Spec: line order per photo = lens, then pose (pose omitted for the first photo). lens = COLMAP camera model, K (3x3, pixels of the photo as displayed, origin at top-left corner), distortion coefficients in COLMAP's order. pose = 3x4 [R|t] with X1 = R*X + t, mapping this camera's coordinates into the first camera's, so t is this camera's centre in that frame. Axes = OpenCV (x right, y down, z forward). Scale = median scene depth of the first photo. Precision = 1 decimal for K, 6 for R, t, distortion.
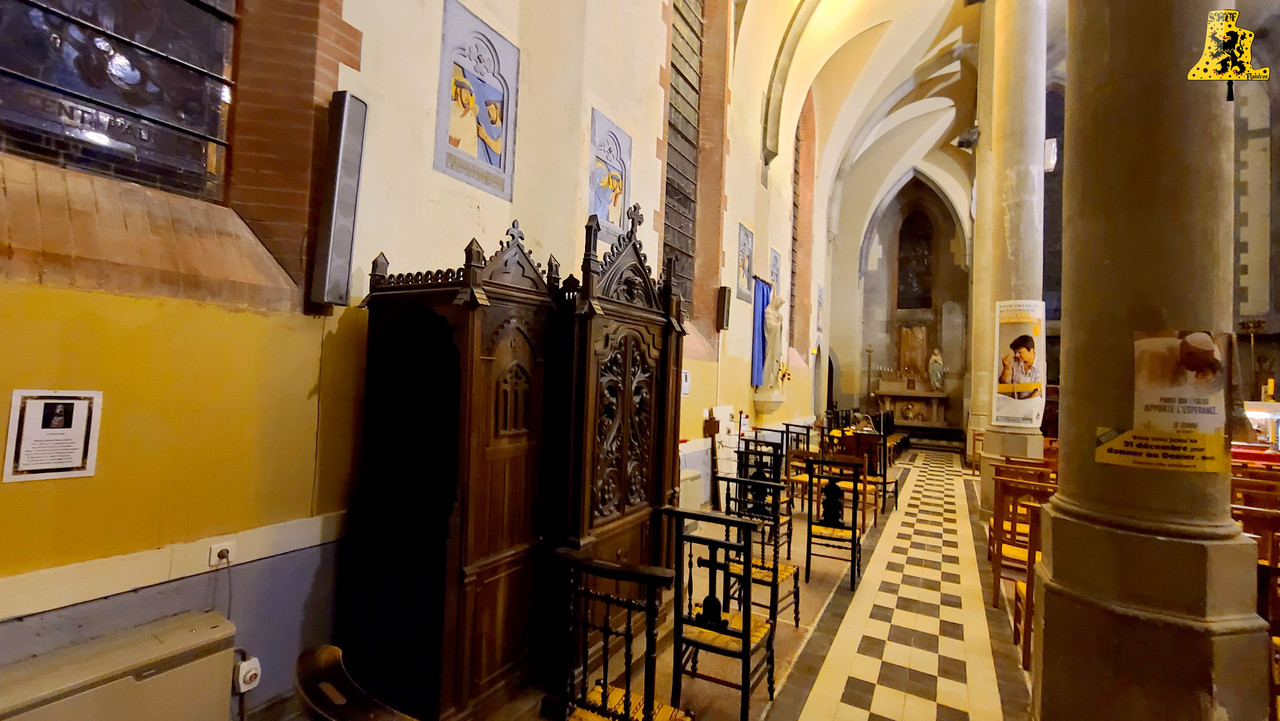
lens RADIAL K [[524.6, 0, 641.0], [0, 524.6, 359.6], [0, 0, 1]] dist [-0.000781, -0.000055]
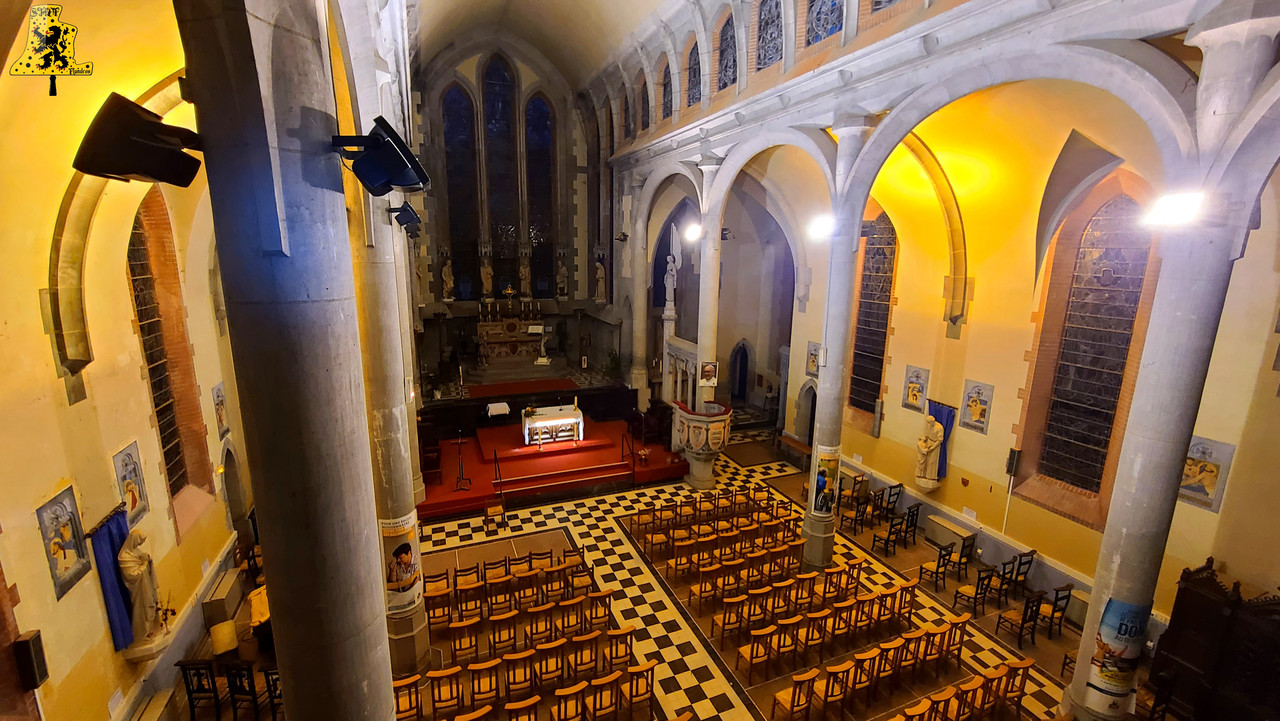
lens RADIAL K [[524.6, 0, 640.5], [0, 524.6, 359.9], [0, 0, 1]] dist [-0.000781, -0.000055]
pose [[0.605252, -0.195139, 0.771746, 0.199443], [-0.012282, 0.967083, 0.254163, -0.757706], [-0.795939, -0.163311, 0.582932, -0.085350]]
